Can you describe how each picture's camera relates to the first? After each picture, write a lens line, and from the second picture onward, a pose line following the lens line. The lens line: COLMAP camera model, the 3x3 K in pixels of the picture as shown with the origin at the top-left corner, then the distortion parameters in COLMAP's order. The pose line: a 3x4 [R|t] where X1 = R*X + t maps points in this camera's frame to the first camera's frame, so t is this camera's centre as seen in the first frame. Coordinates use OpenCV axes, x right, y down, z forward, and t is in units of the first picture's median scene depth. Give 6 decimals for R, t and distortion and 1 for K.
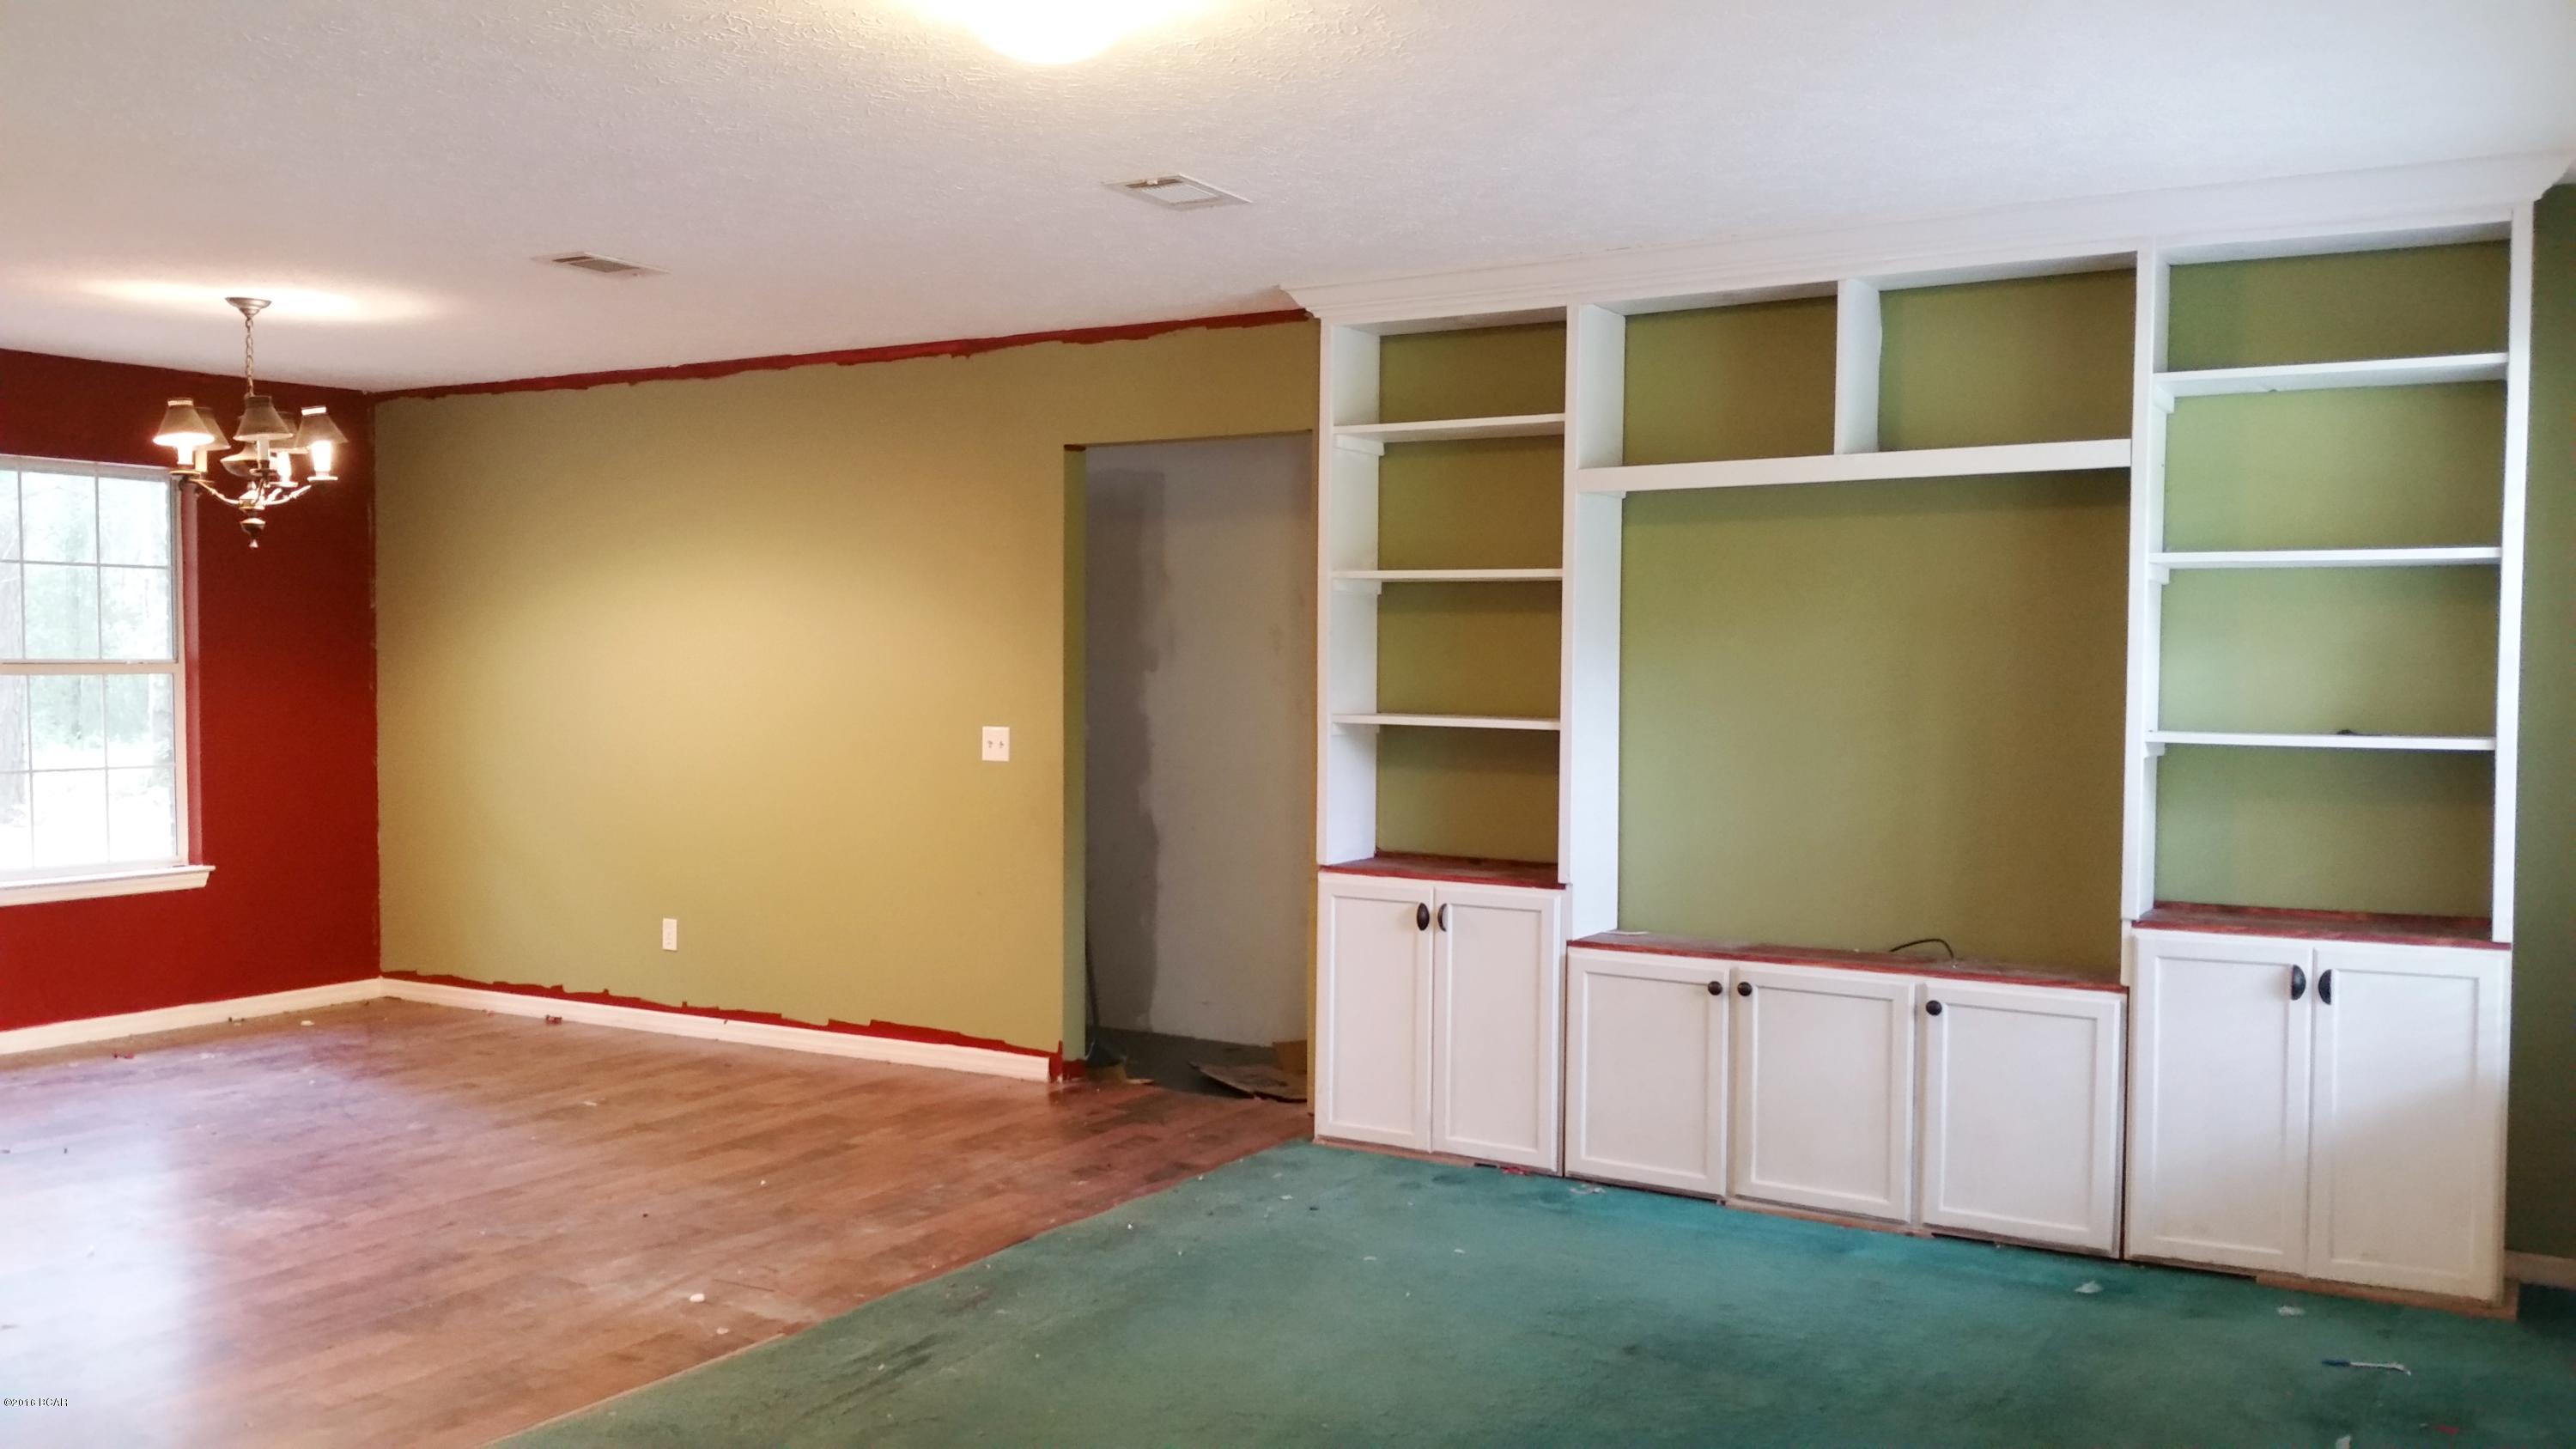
lens RADIAL K [[2104.6, 0, 1276.4], [0, 2104.6, 730.5], [0, 0, 1]] dist [0.152811, -0.364950]
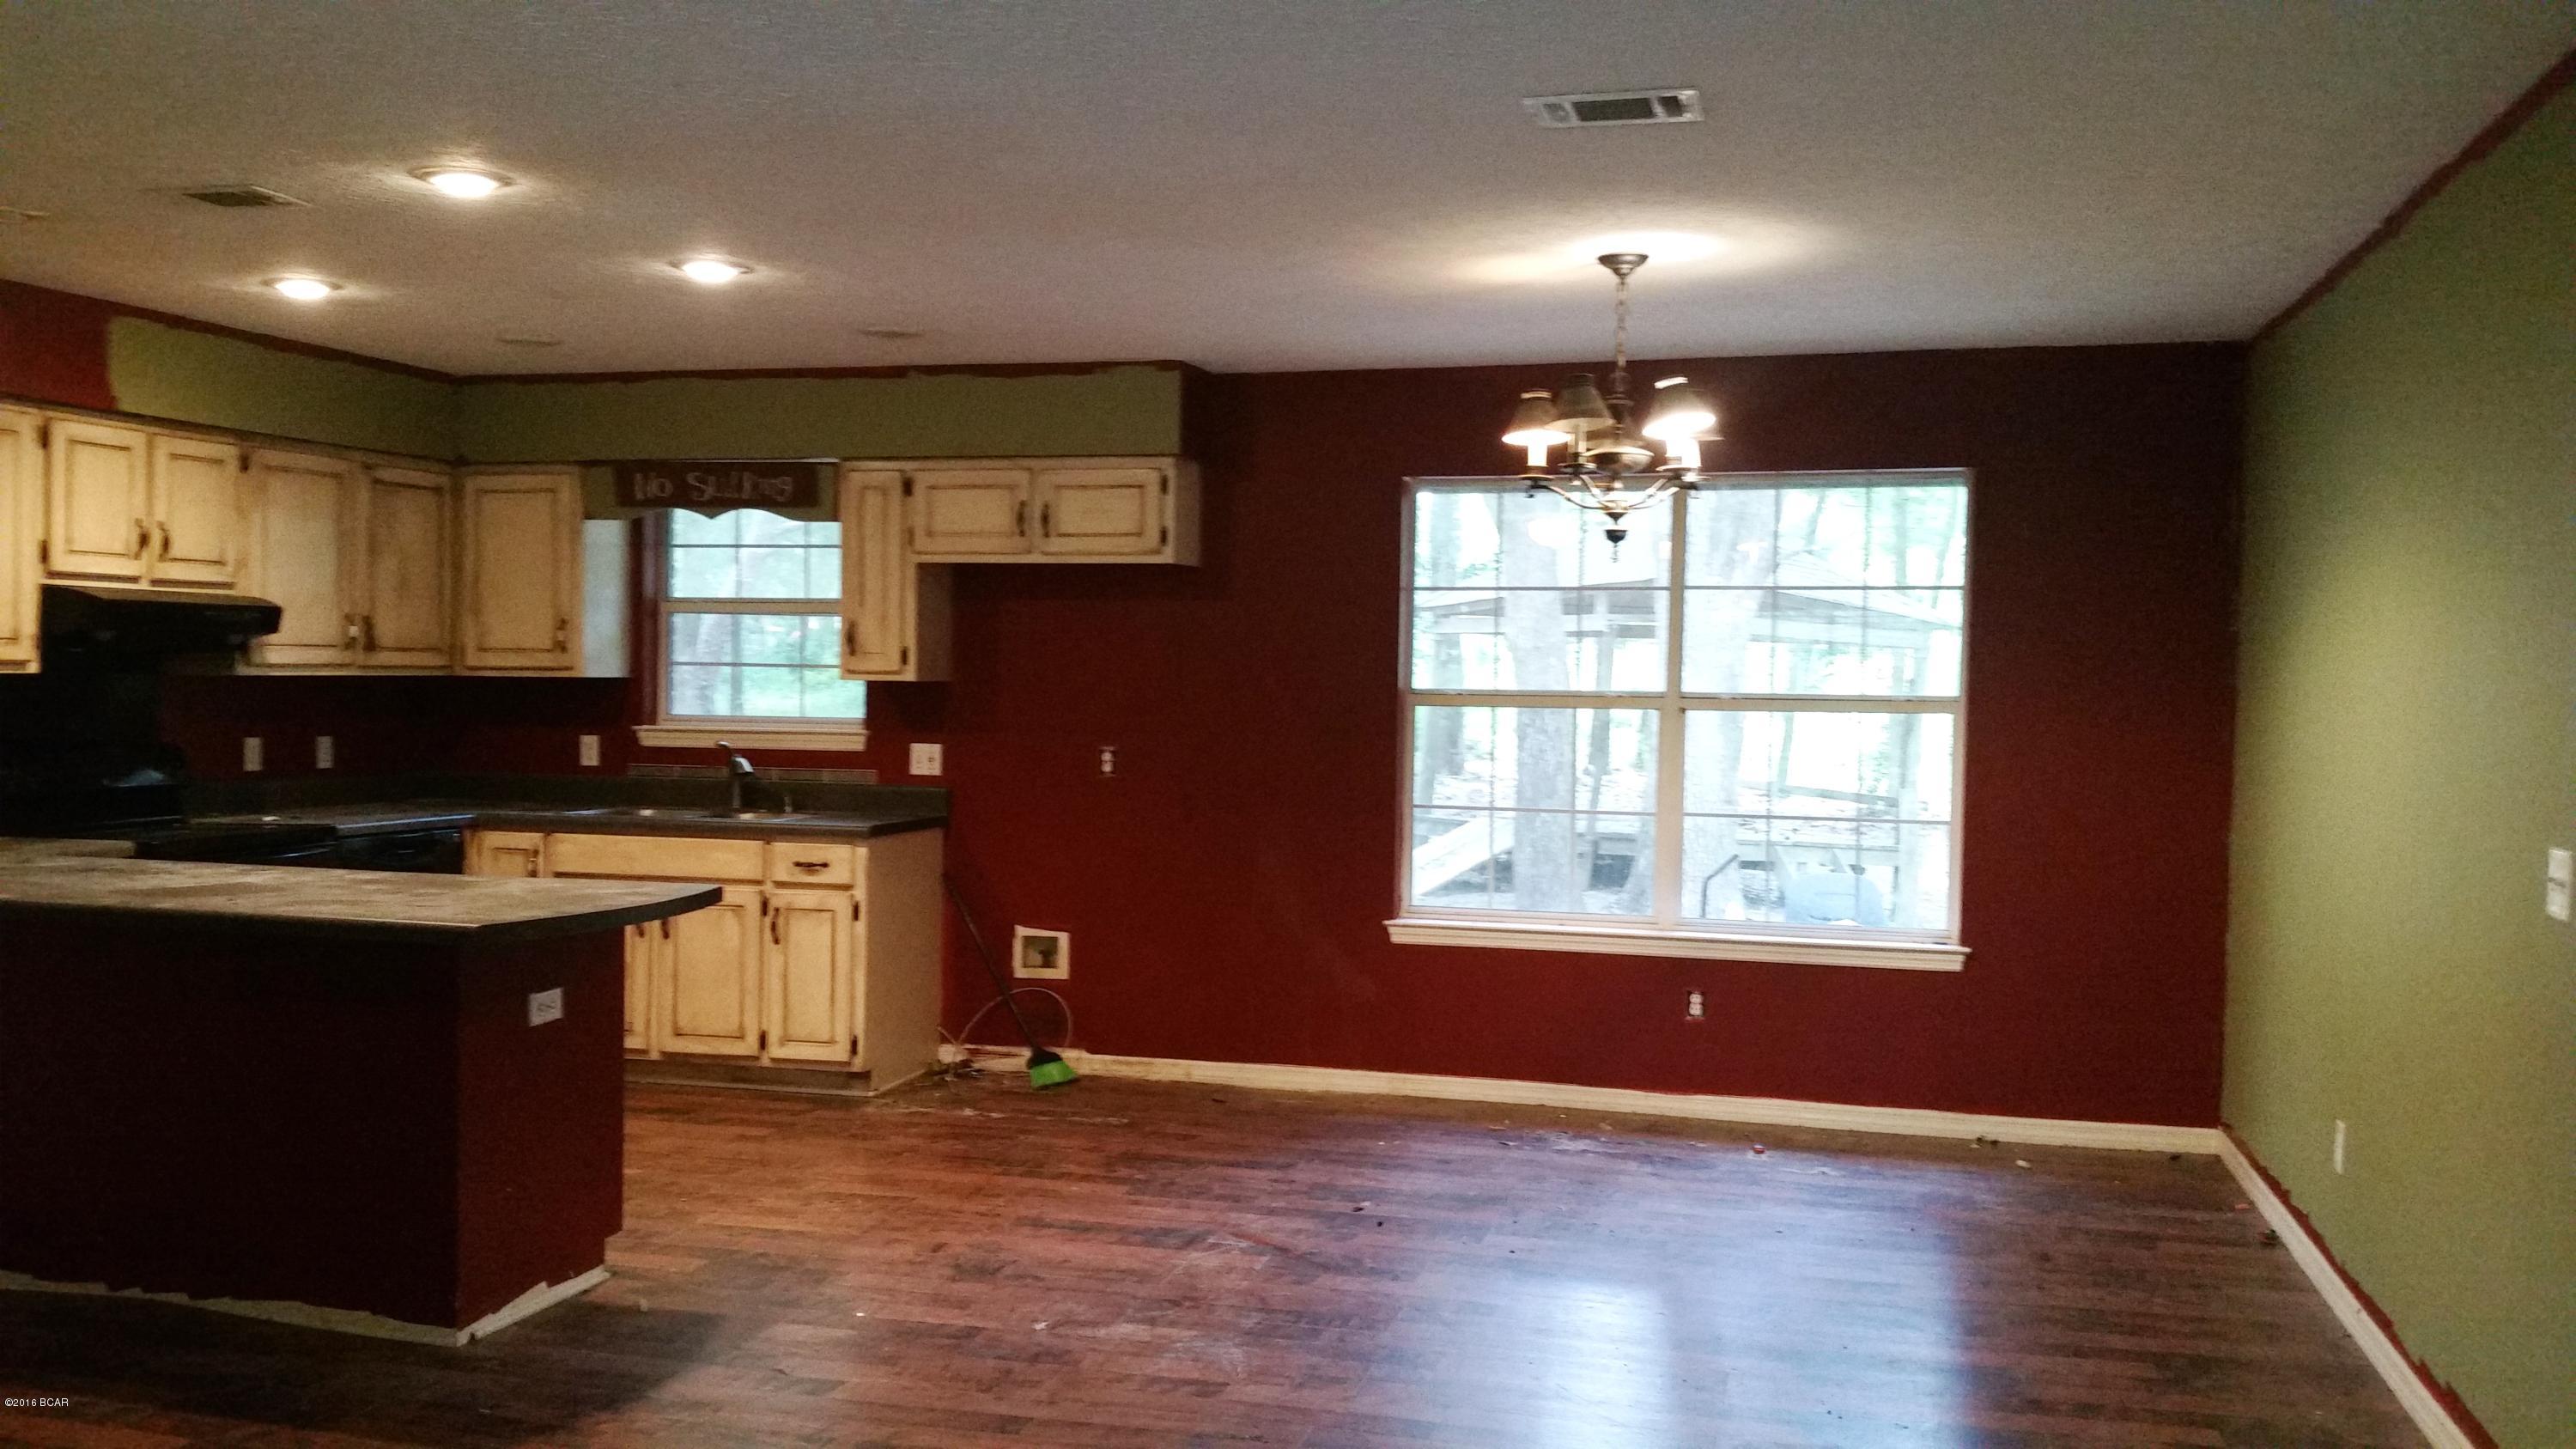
lens RADIAL K [[2104.6, 0, 1276.4], [0, 2104.6, 730.5], [0, 0, 1]] dist [0.152811, -0.364950]
pose [[0.280756, 0.025959, -0.959428, 0.309487], [-0.047204, 0.998798, 0.013211, -0.026862], [0.958618, 0.041580, 0.281644, 0.737442]]
